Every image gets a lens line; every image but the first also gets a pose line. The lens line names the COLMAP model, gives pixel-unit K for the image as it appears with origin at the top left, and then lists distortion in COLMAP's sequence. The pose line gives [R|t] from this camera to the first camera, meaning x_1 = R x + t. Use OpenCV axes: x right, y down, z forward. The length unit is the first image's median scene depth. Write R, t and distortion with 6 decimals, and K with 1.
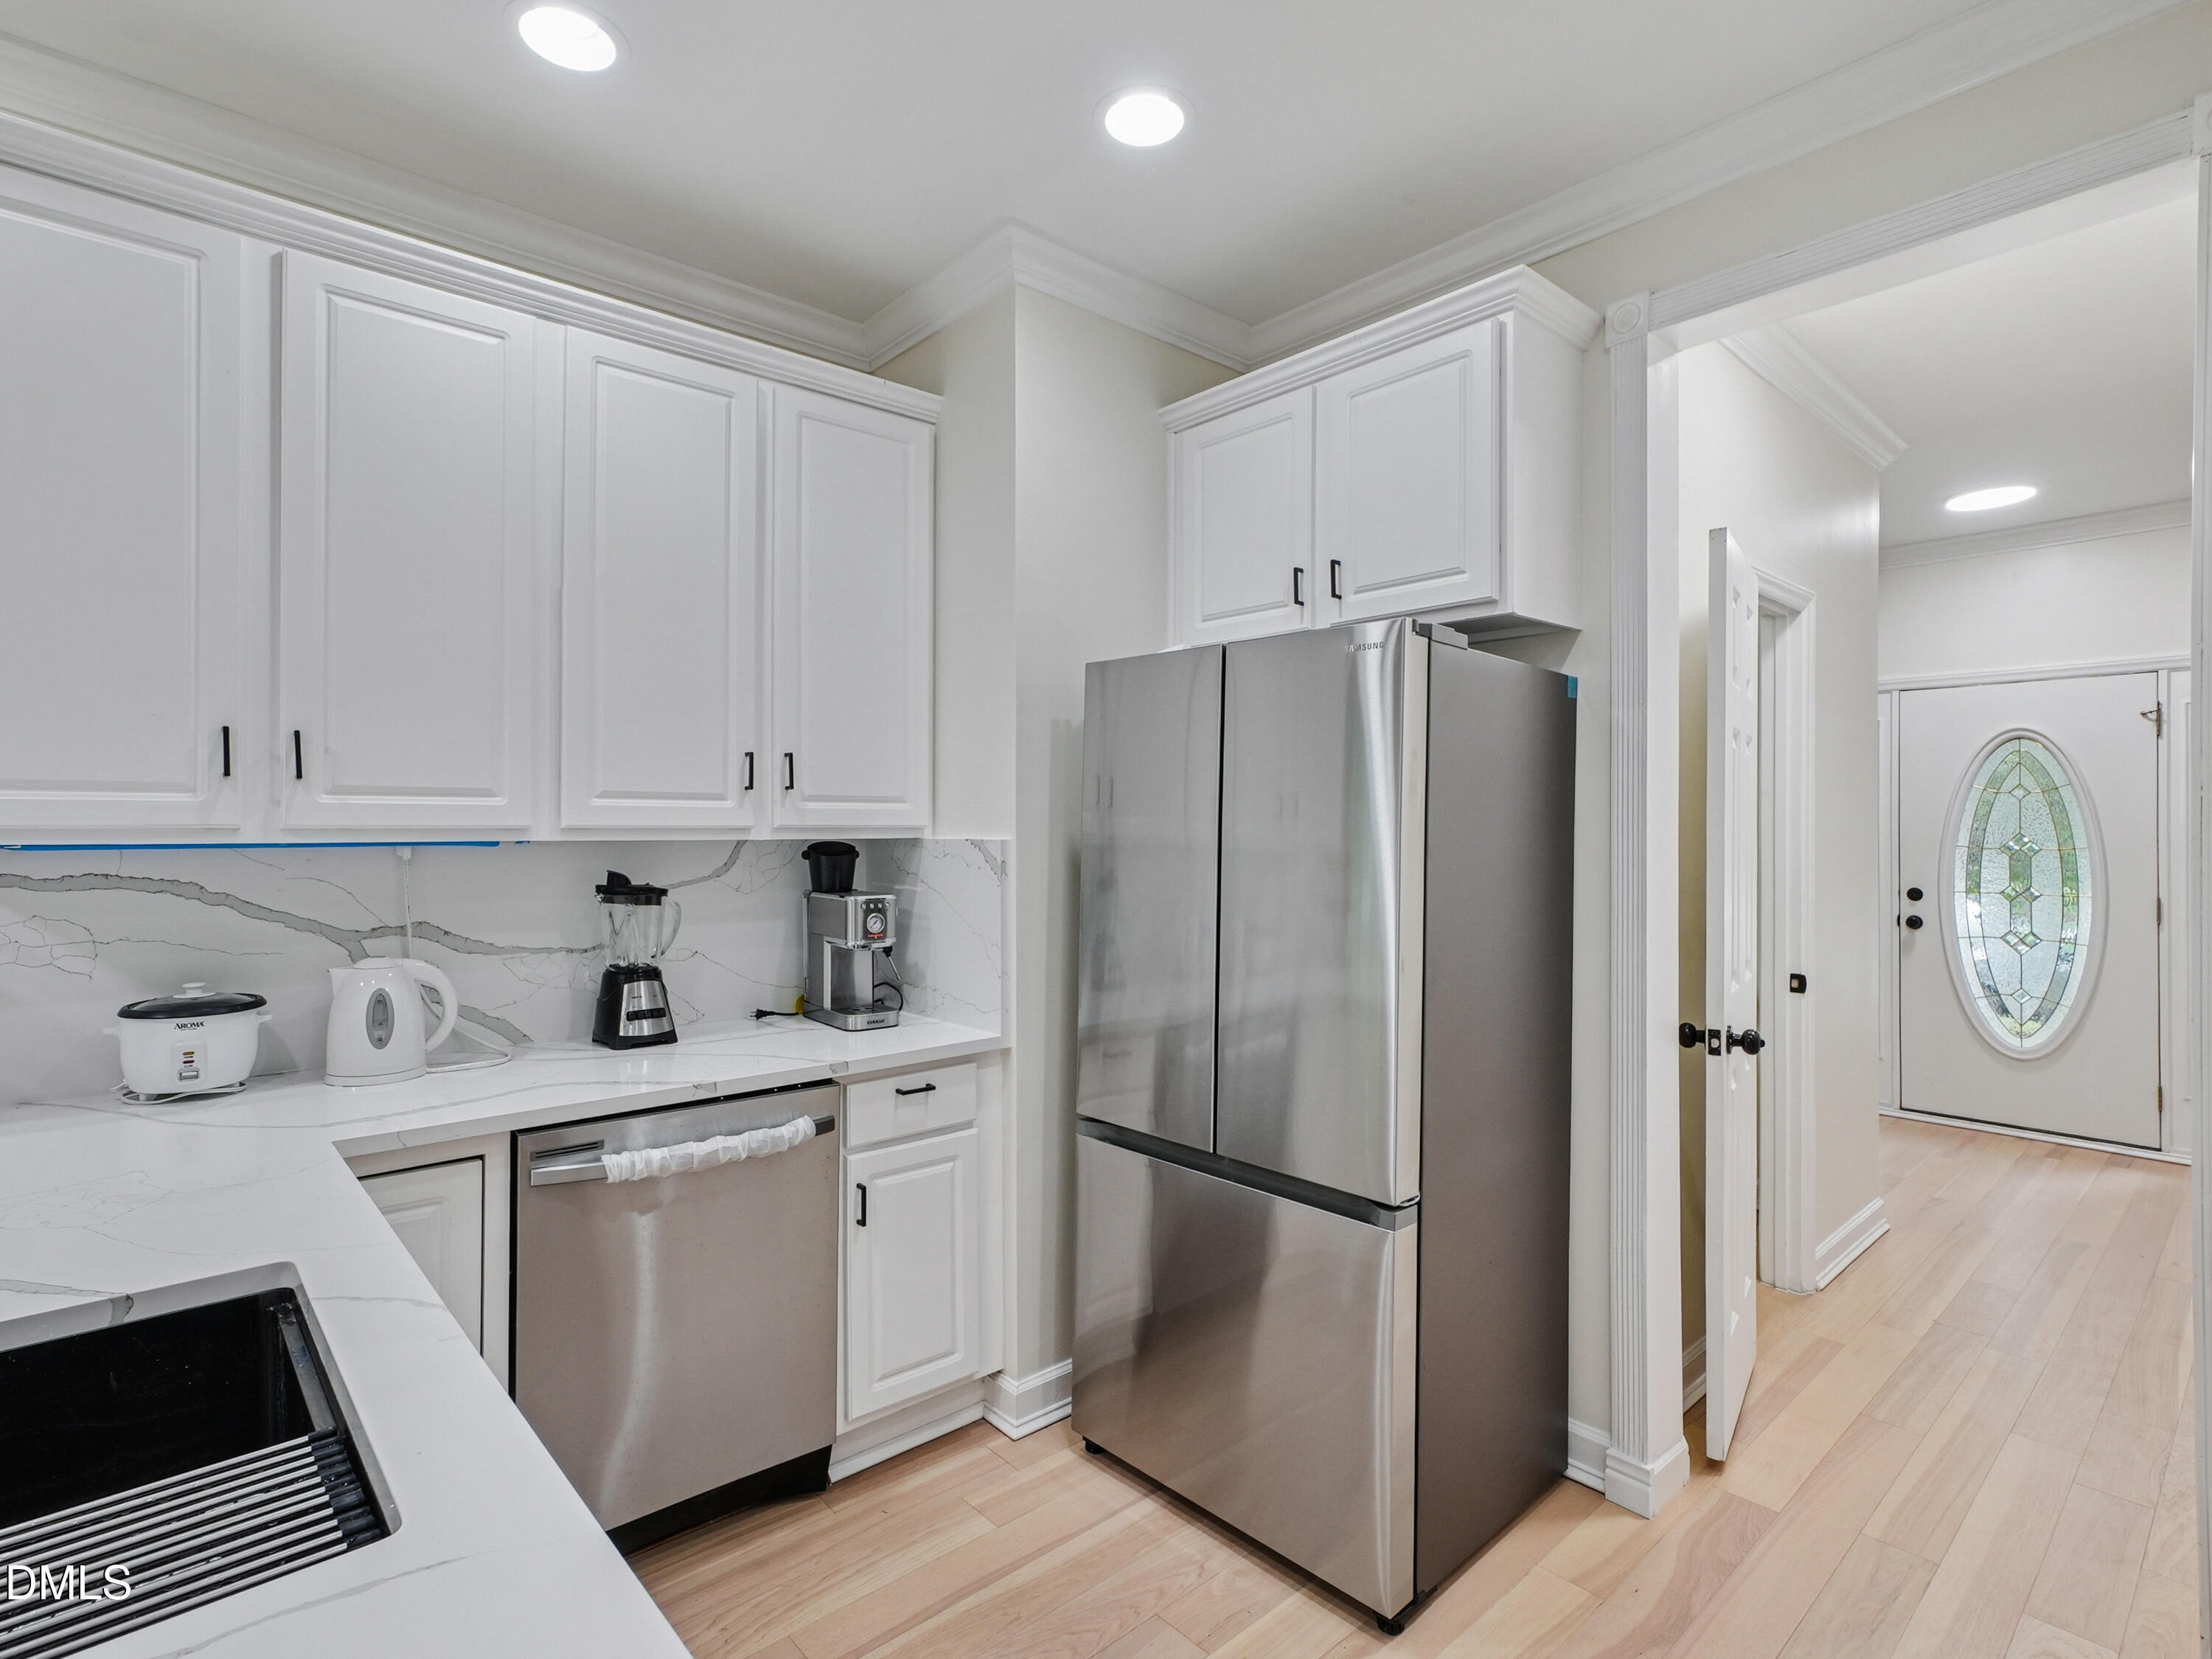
lens RADIAL K [[1094.9, 0, 1091.4], [0, 1094.9, 821.5], [0, 0, 1]] dist [-0.006551, 0.004175]
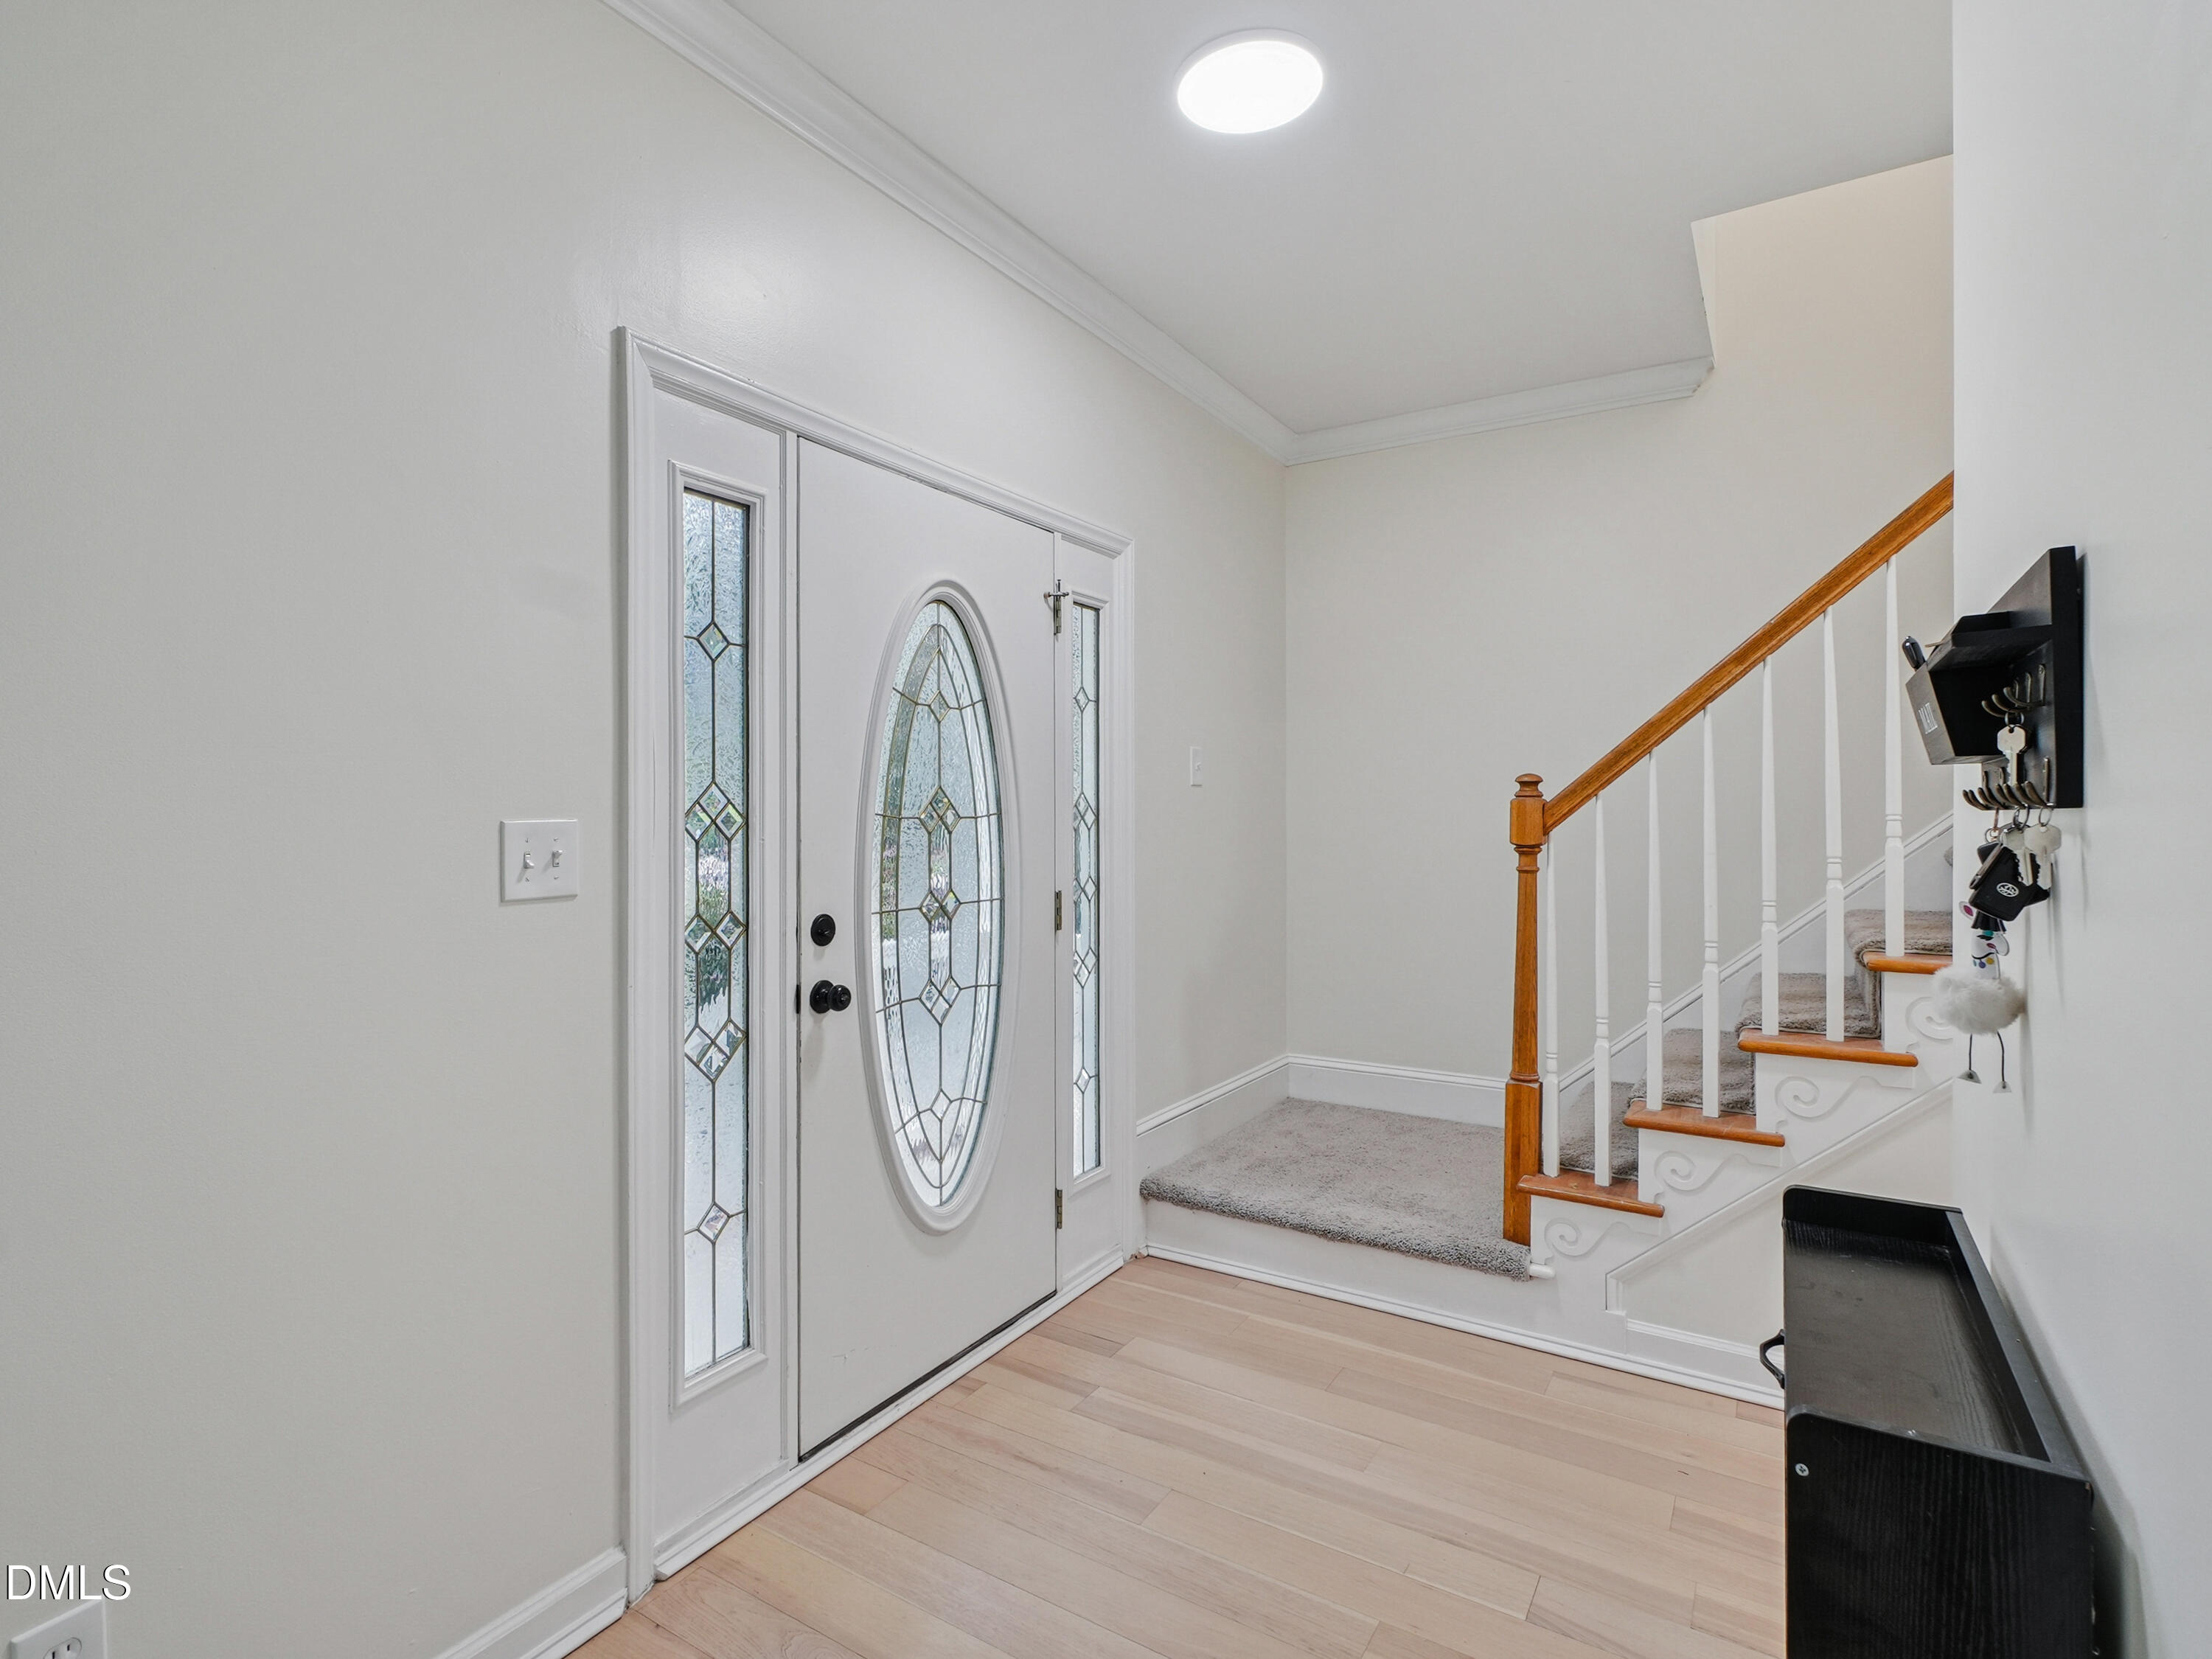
lens RADIAL K [[1094.9, 0, 1096.3], [0, 1094.9, 822.3], [0, 0, 1]] dist [-0.006551, 0.004175]
pose [[-0.281084, 0.000448, 0.959683, 0.700882], [0.006218, 0.999980, 0.001355, 0.055041], [-0.959663, 0.006348, -0.281081, 2.225549]]
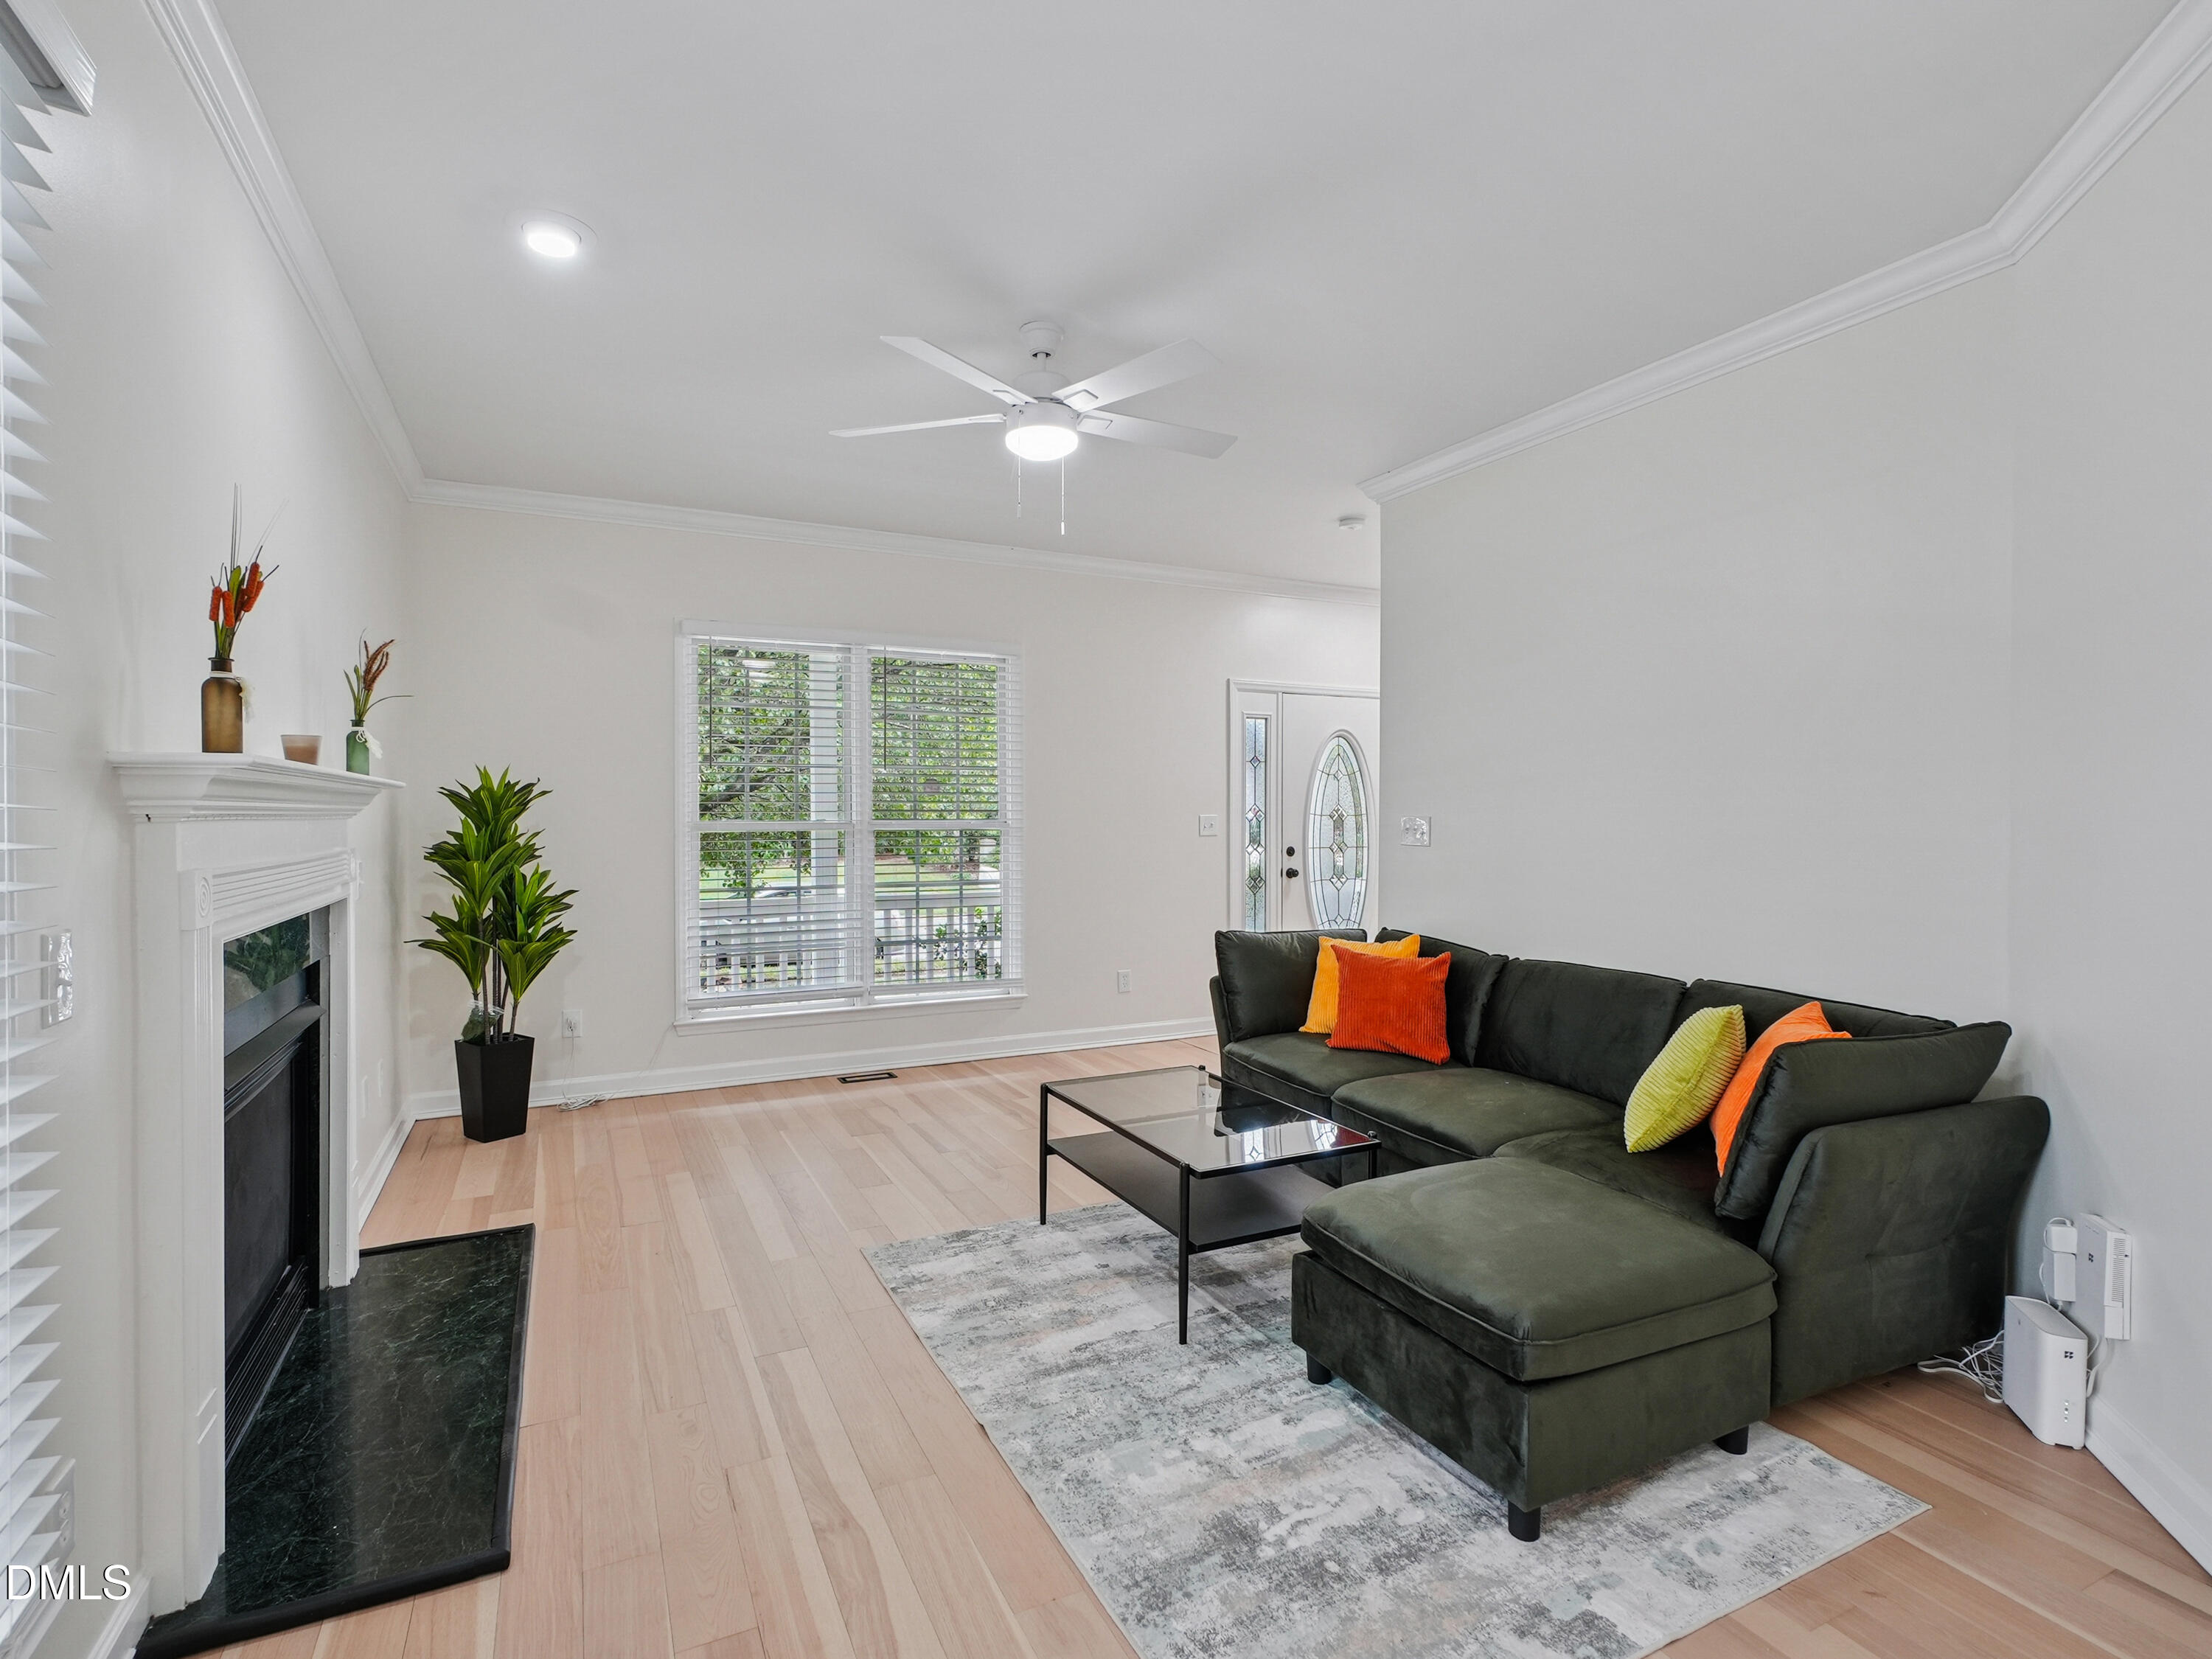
lens RADIAL K [[1094.9, 0, 1090.3], [0, 1094.9, 826.2], [0, 0, 1]] dist [-0.006551, 0.004175]
pose [[0.269881, -0.010565, 0.962836, -1.174710], [-0.005018, 0.999911, 0.012378, 0.048988], [-0.962881, -0.008173, 0.269804, 1.927837]]
